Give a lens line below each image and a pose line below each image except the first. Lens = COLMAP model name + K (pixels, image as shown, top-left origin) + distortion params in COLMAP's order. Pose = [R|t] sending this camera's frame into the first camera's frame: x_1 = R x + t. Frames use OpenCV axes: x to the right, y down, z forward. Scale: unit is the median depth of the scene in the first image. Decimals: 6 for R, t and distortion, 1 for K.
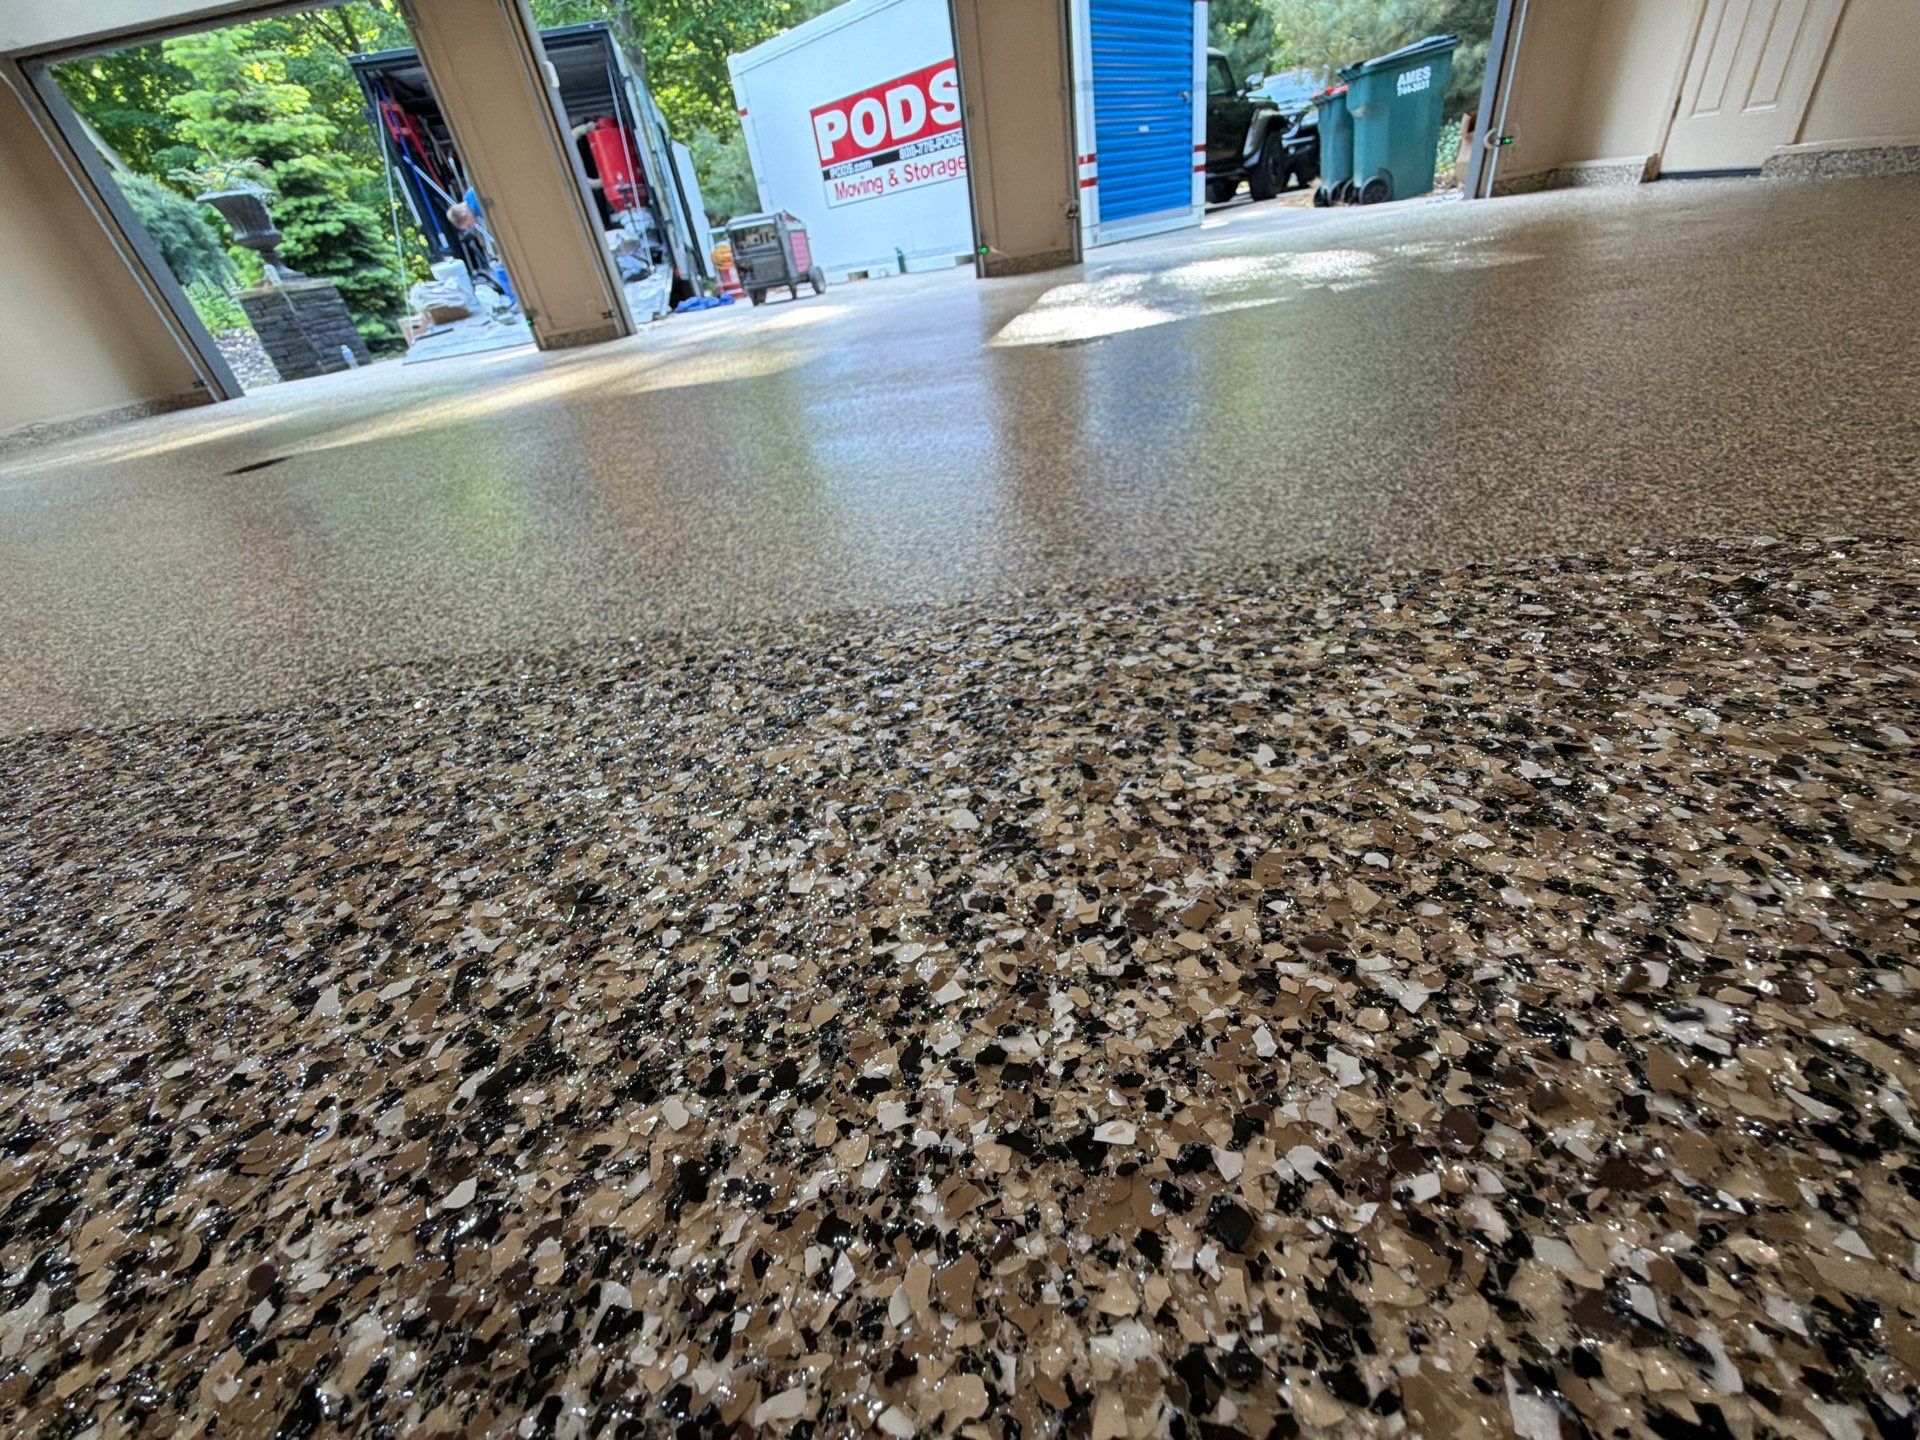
lens RADIAL K [[769.4, 0, 960.0], [0, 769.4, 720.0], [0, 0, 1]] dist [-0.000070, 0.001123]
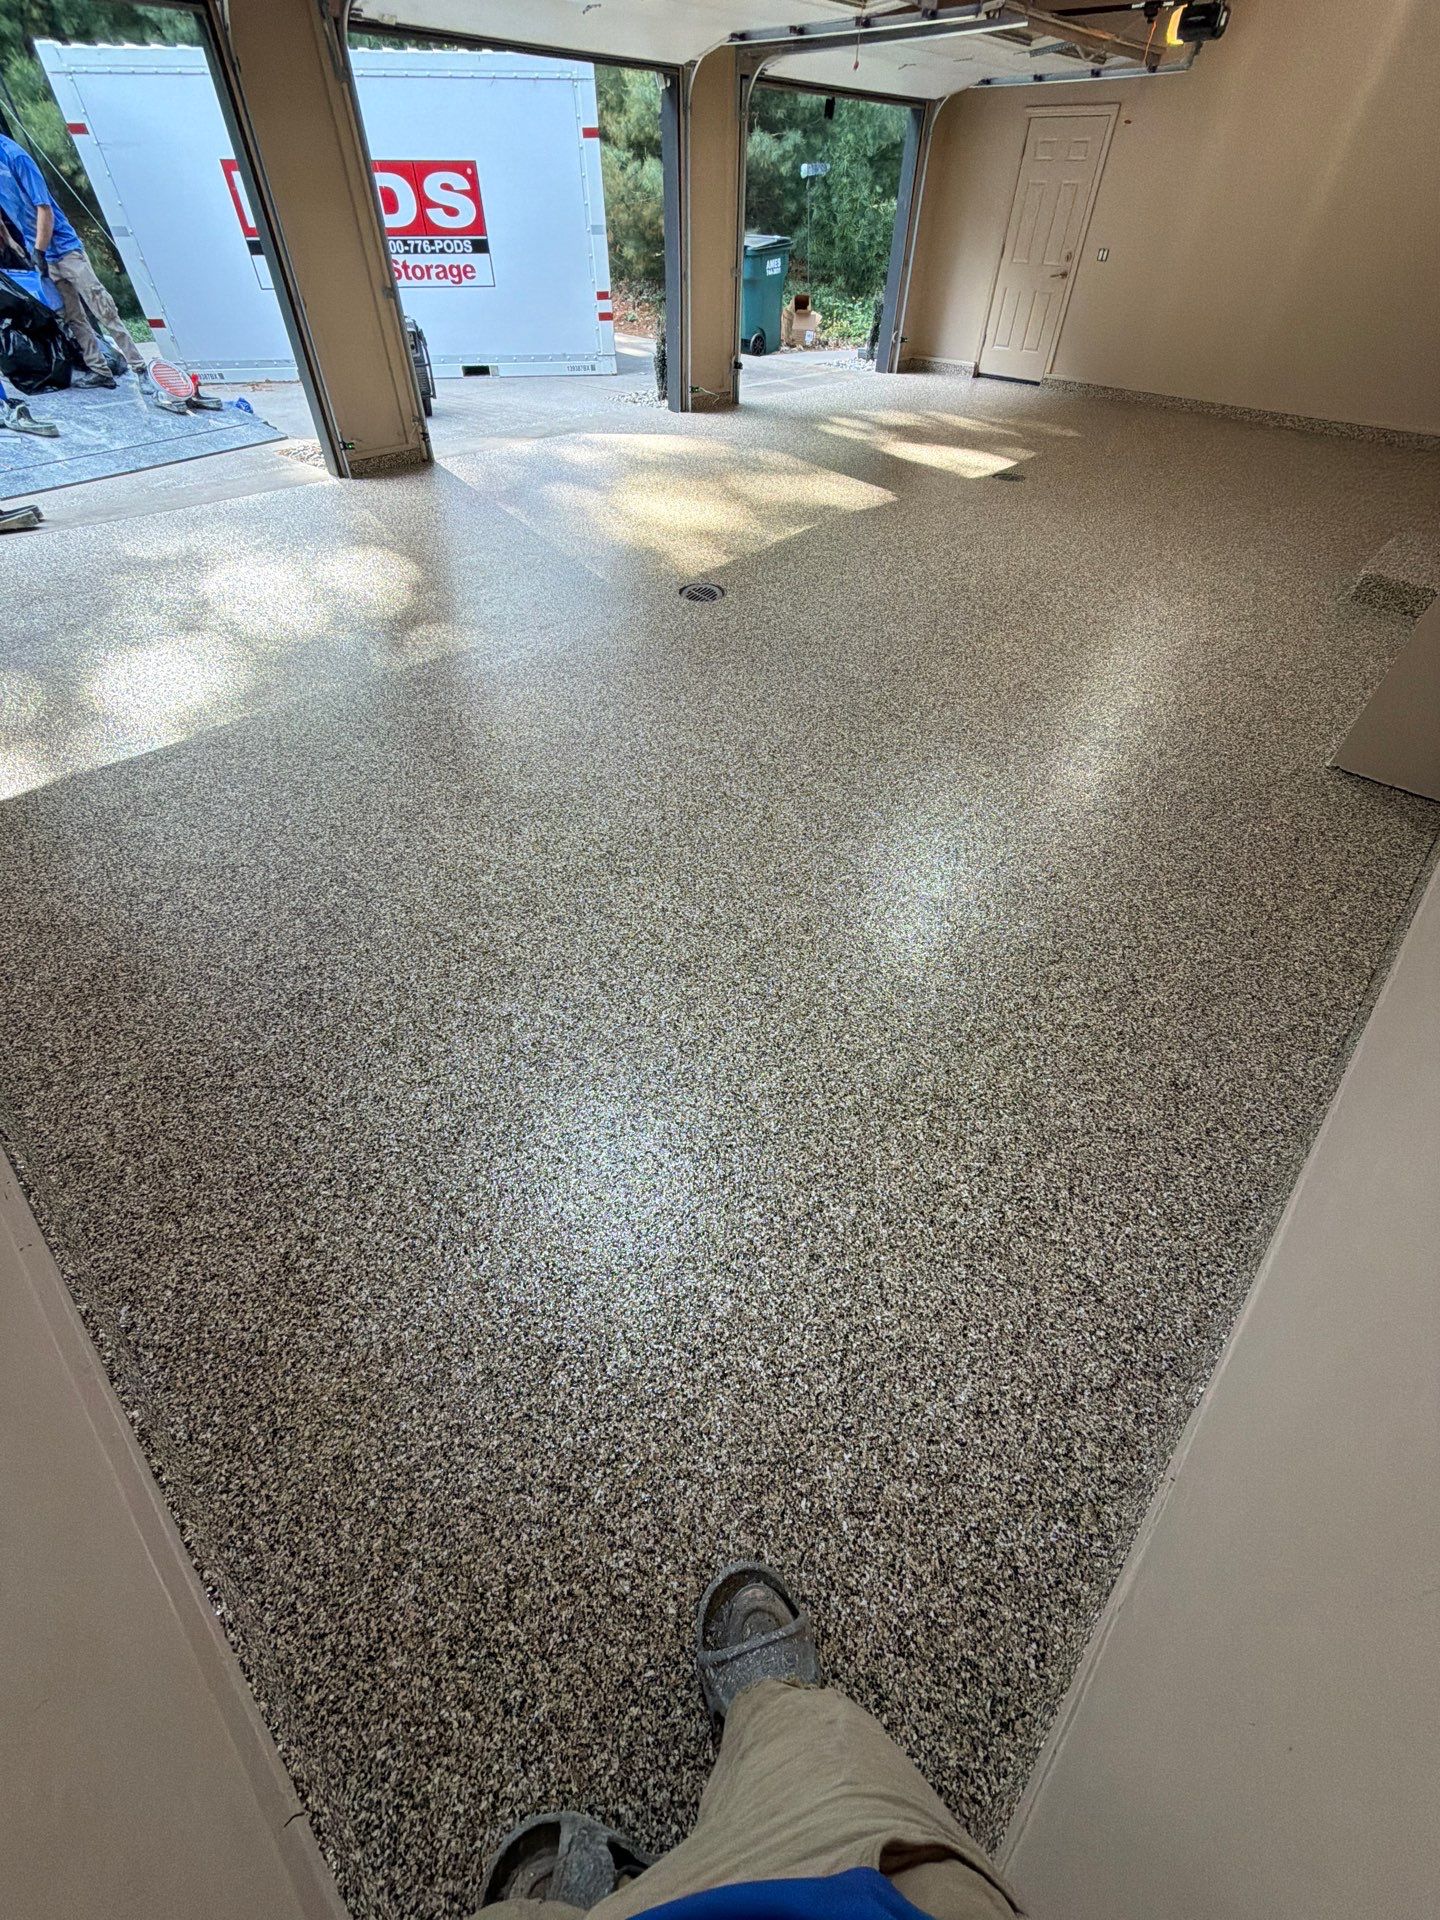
lens RADIAL K [[769.4, 0, 720.0], [0, 769.4, 960.0], [0, 0, 1]] dist [-0.000070, 0.001123]
pose [[0.660318, -0.413191, 0.627099, -0.983470], [0.316900, 0.910354, 0.266139, -0.050673], [-0.680848, 0.022991, 0.732064, 0.025233]]
